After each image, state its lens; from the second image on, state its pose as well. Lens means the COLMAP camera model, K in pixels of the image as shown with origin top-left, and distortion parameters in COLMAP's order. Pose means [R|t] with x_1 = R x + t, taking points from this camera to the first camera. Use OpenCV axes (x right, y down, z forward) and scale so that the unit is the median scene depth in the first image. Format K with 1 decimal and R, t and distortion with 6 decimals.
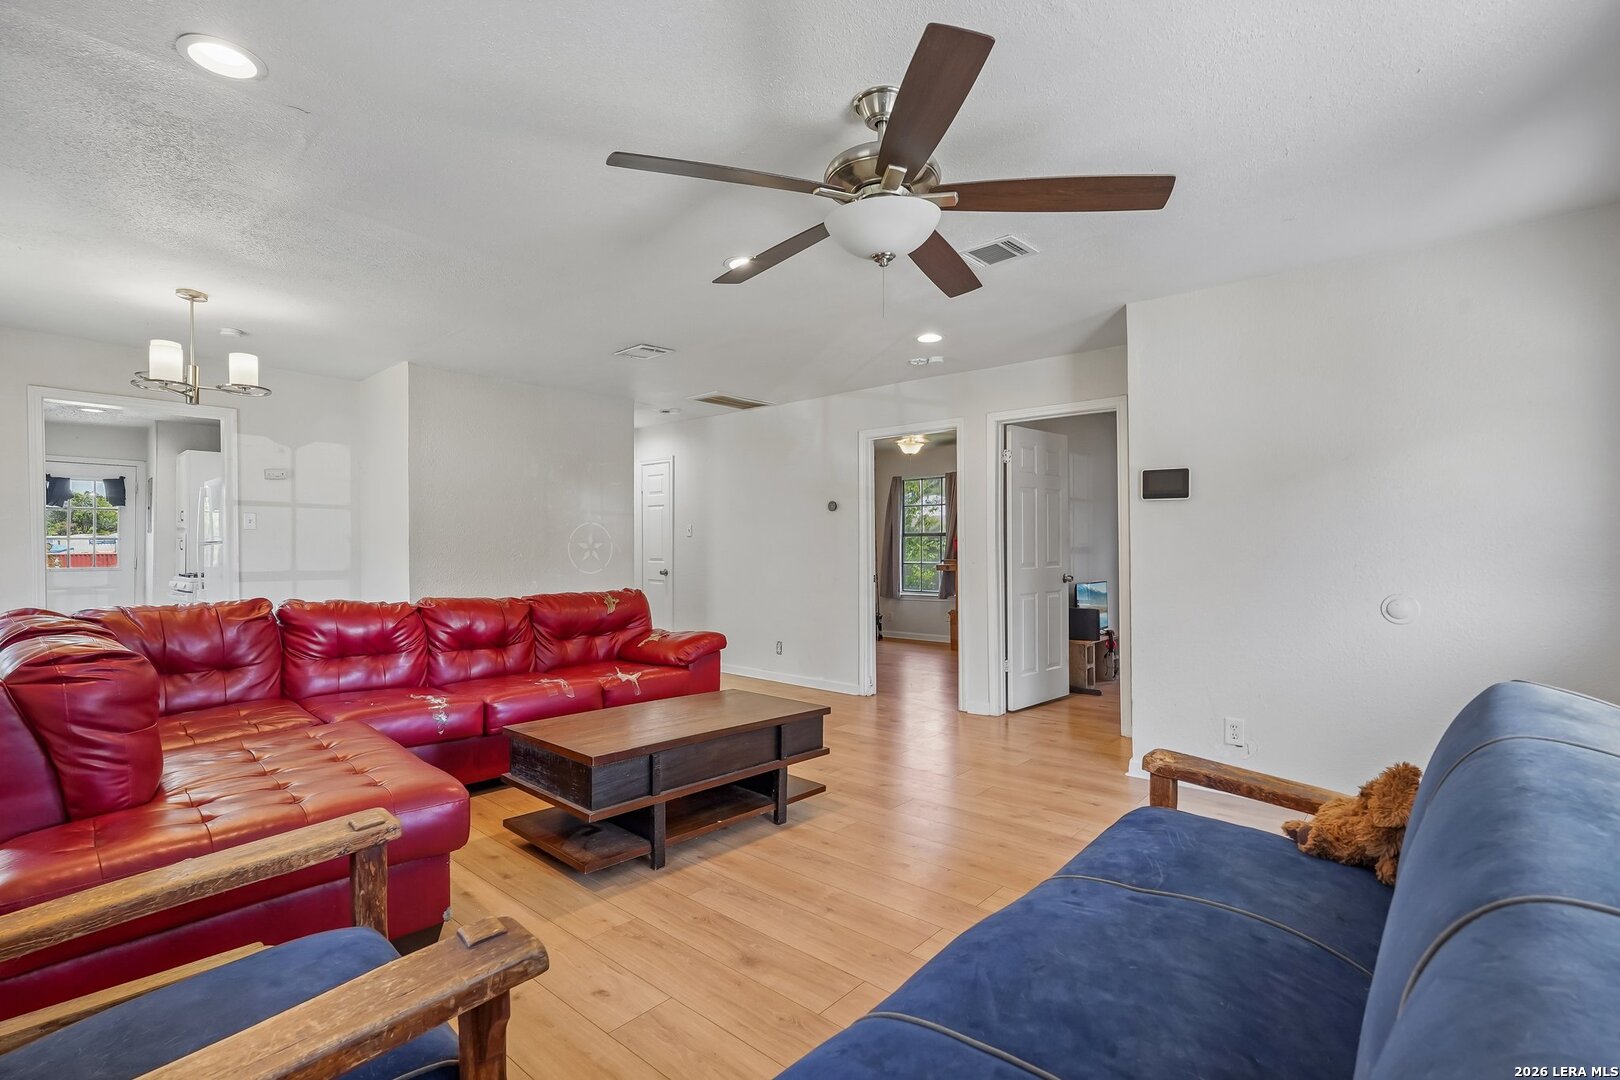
lens RADIAL K [[767.9, 0, 784.3], [0, 767.9, 542.8], [0, 0, 1]] dist [-0.021937, 0.022184]
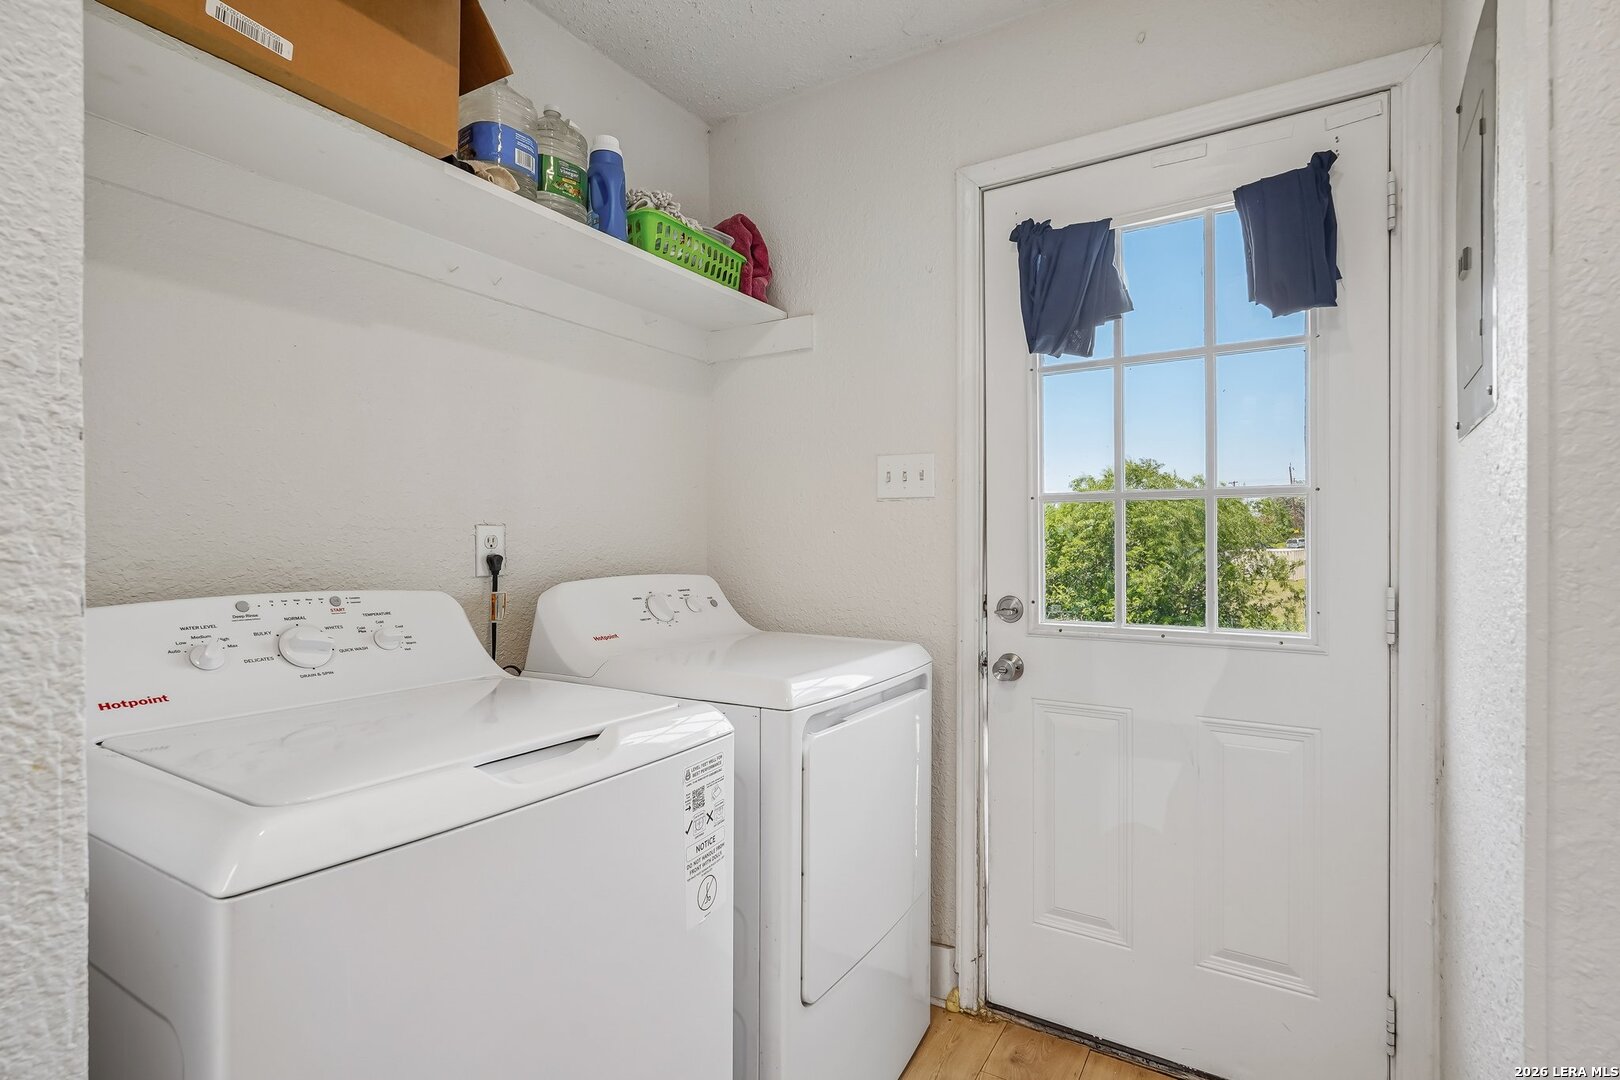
lens RADIAL K [[770.3, 0, 810.0], [0, 770.3, 540.0], [0, 0, 1]] dist [0.000746, 0.000819]
pose [[0.203574, -0.001462, -0.979058, -0.751935], [0.000450, 0.999999, -0.001400, 0.009024], [0.979059, -0.000155, 0.203574, 0.893164]]
